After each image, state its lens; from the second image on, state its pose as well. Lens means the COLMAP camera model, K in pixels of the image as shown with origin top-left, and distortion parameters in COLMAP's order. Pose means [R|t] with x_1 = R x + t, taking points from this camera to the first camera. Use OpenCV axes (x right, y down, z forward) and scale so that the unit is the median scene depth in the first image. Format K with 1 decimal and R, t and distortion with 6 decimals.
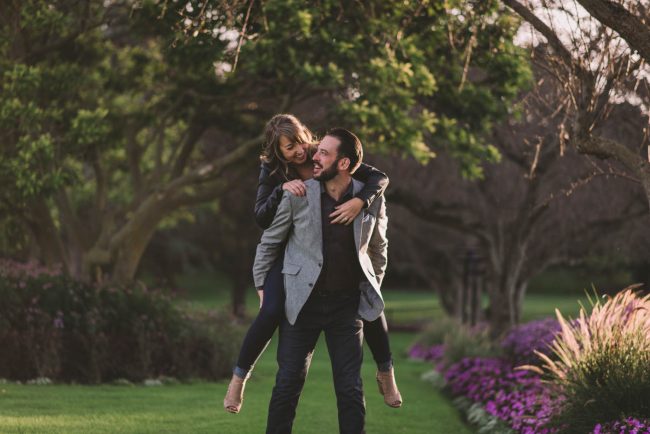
lens RADIAL K [[1562.2, 0, 311.2], [0, 1562.2, 218.3], [0, 0, 1]] dist [0.036714, -0.192519]
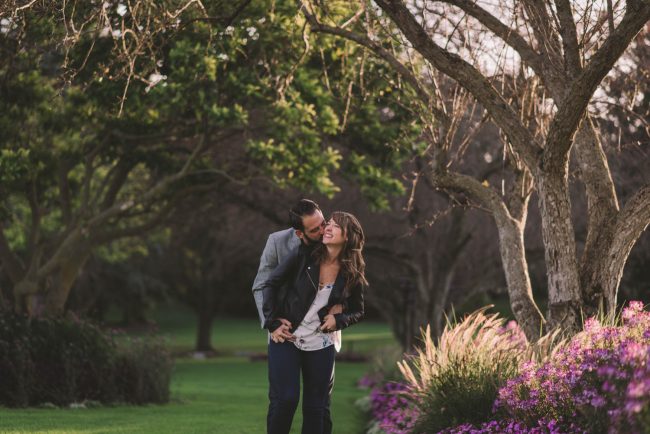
lens RADIAL K [[1562.2, 0, 311.2], [0, 1562.2, 218.3], [0, 0, 1]] dist [0.036714, -0.192519]
pose [[0.999865, -0.007923, 0.014427, 0.044254], [0.008236, 0.999729, -0.021771, 0.002321], [-0.014251, 0.021886, 0.999659, -0.068294]]
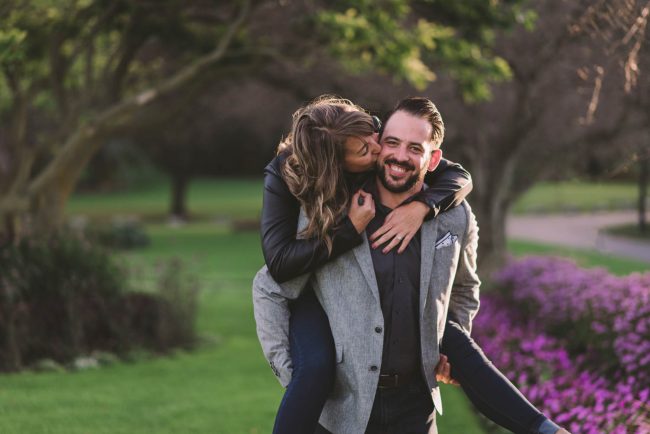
lens RADIAL K [[1562.2, 0, 311.2], [0, 1562.2, 218.3], [0, 0, 1]] dist [0.036714, -0.192519]
pose [[0.999133, -0.014594, 0.038987, -0.015920], [0.011633, 0.997108, 0.075107, -0.029128], [-0.039971, -0.074588, 0.996413, 0.200221]]
